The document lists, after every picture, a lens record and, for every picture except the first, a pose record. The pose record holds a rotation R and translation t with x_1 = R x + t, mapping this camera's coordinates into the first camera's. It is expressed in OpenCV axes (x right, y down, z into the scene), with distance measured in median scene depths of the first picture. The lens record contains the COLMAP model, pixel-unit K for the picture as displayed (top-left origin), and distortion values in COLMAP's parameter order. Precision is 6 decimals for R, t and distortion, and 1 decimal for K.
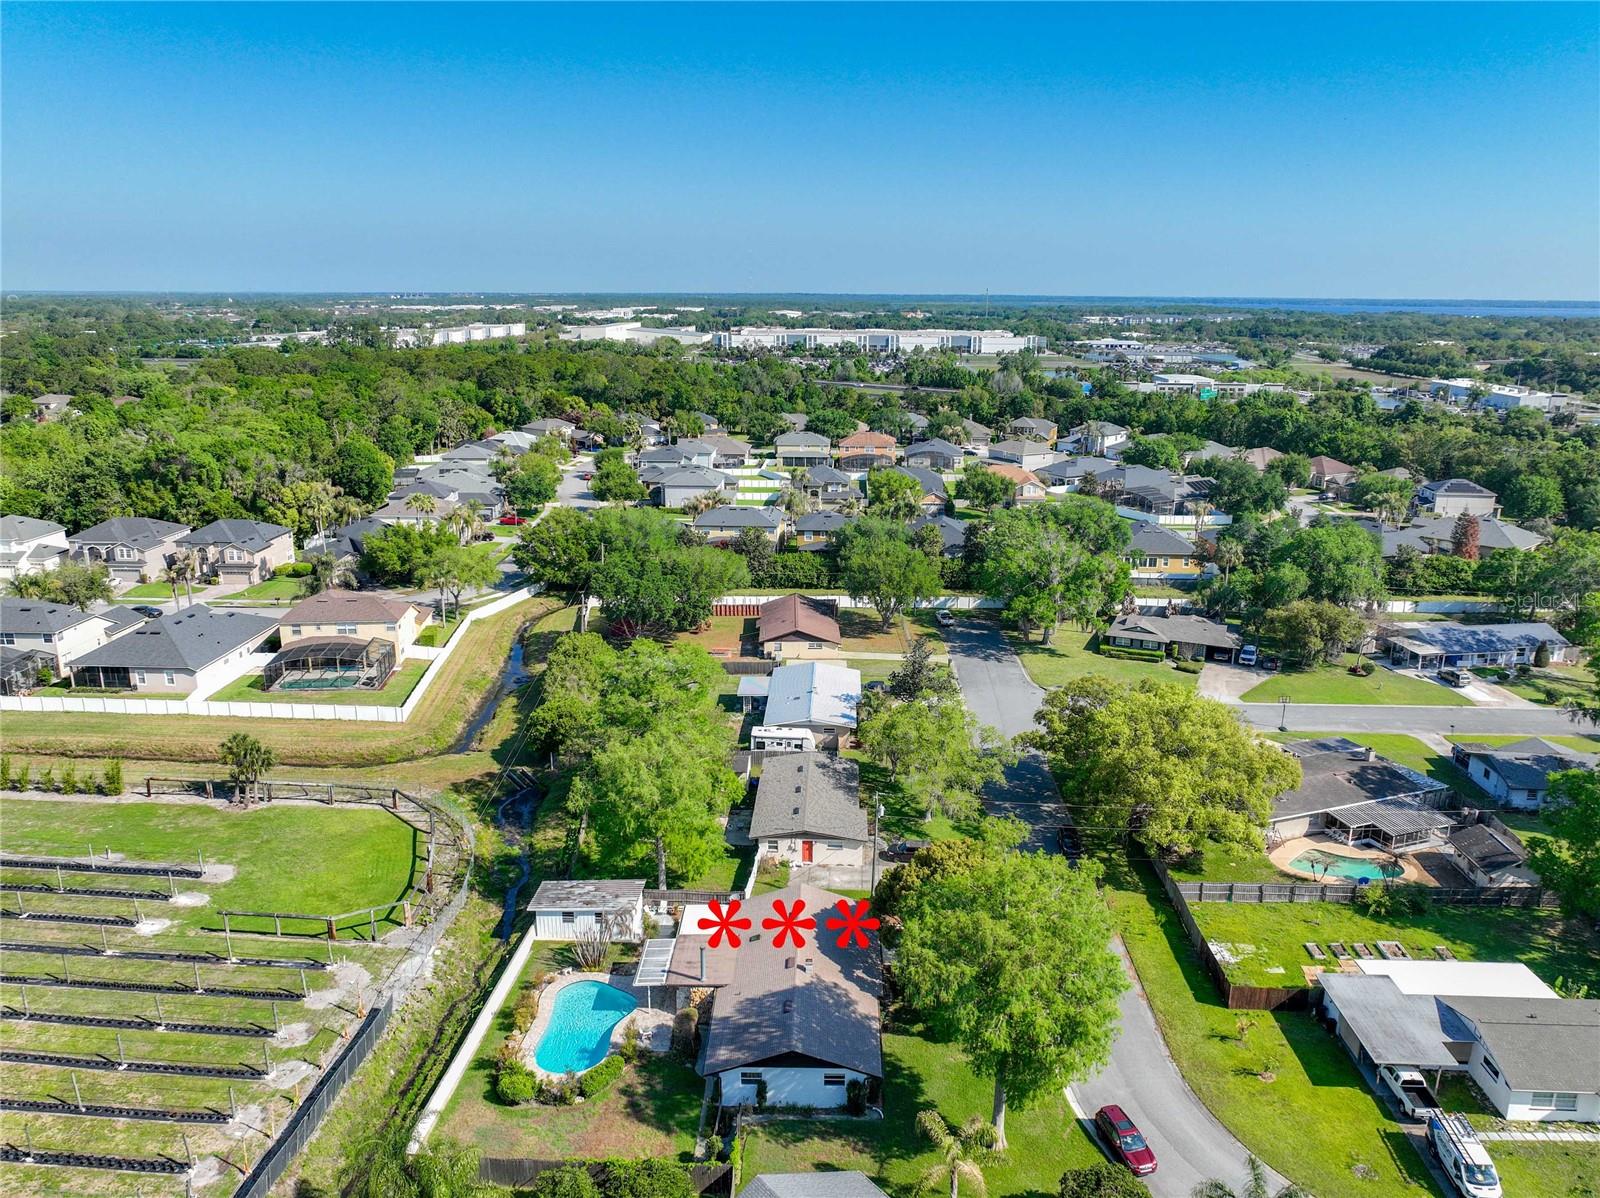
lens RADIAL K [[1218.5, 0, 802.8], [0, 1218.5, 554.3], [0, 0, 1]] dist [0.002577, 0.000935]
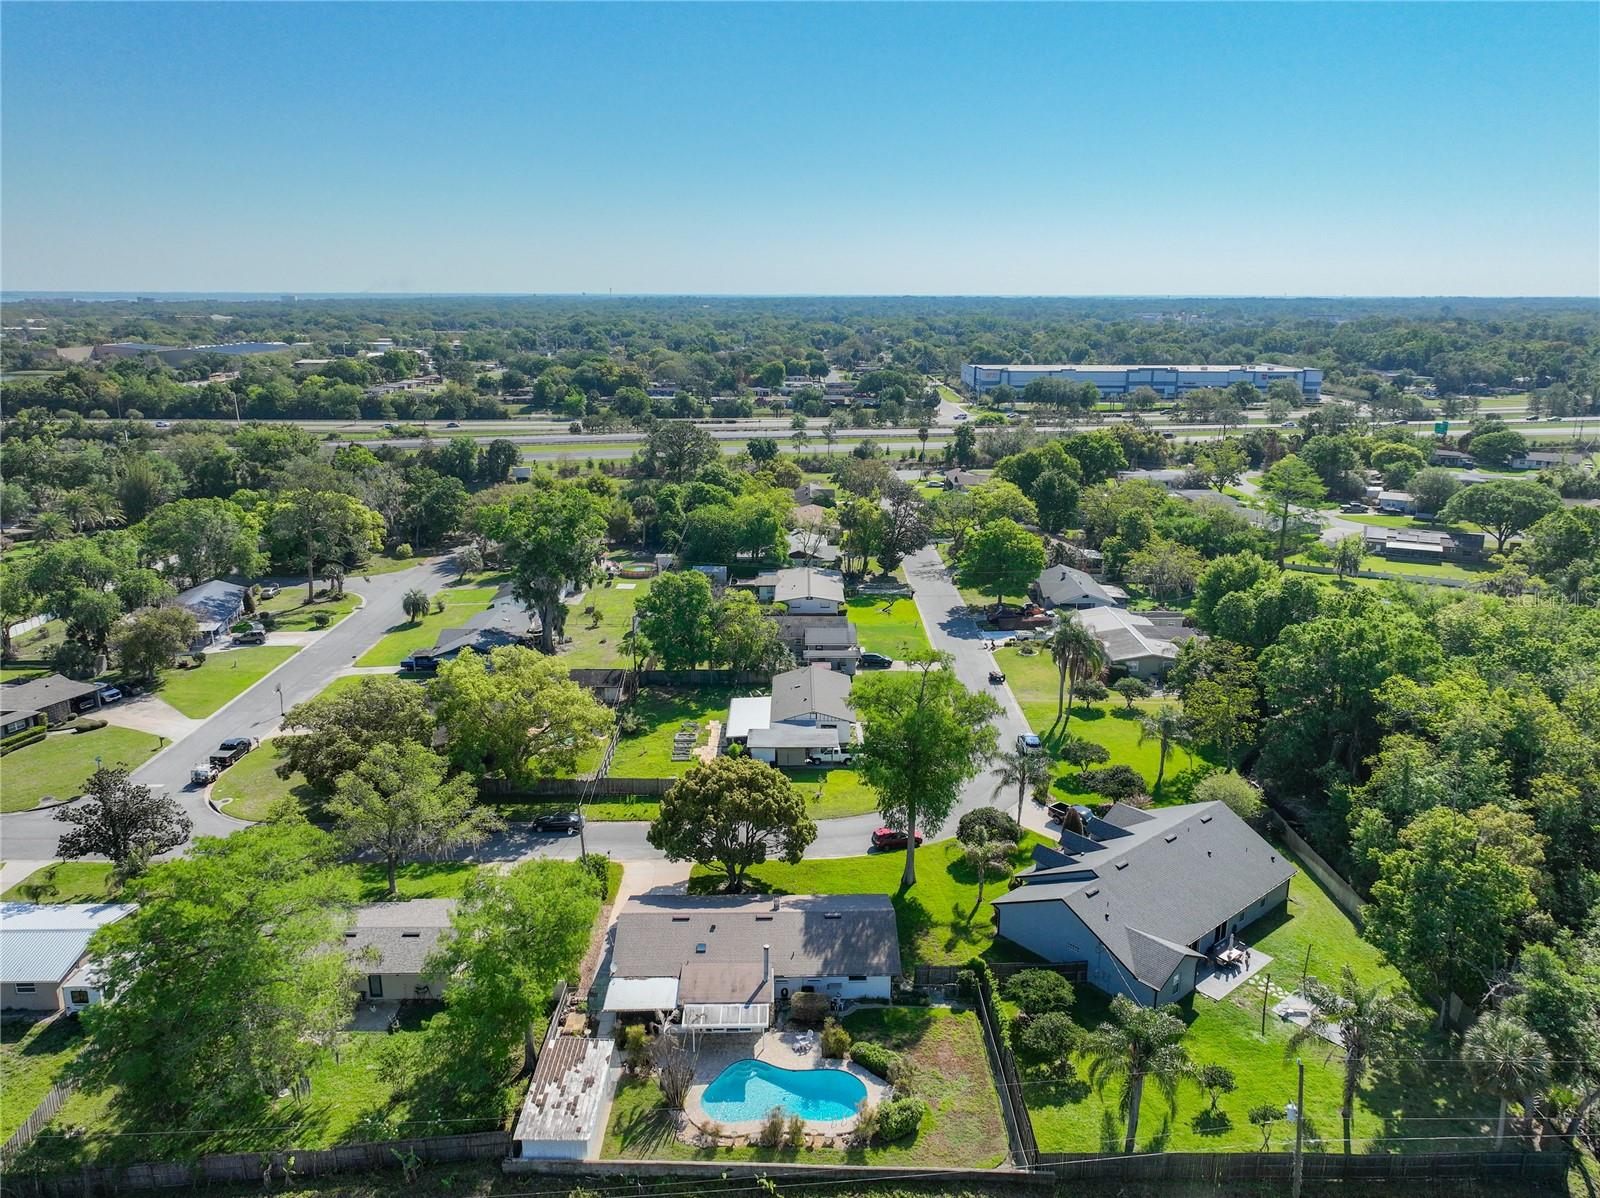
lens RADIAL K [[1218.5, 0, 802.8], [0, 1218.5, 554.3], [0, 0, 1]] dist [0.002577, 0.000935]
pose [[-0.075222, -0.223197, 0.971867, -0.574103], [0.208988, 0.949454, 0.234225, -0.127789], [-0.975021, 0.220727, -0.024774, 0.524662]]
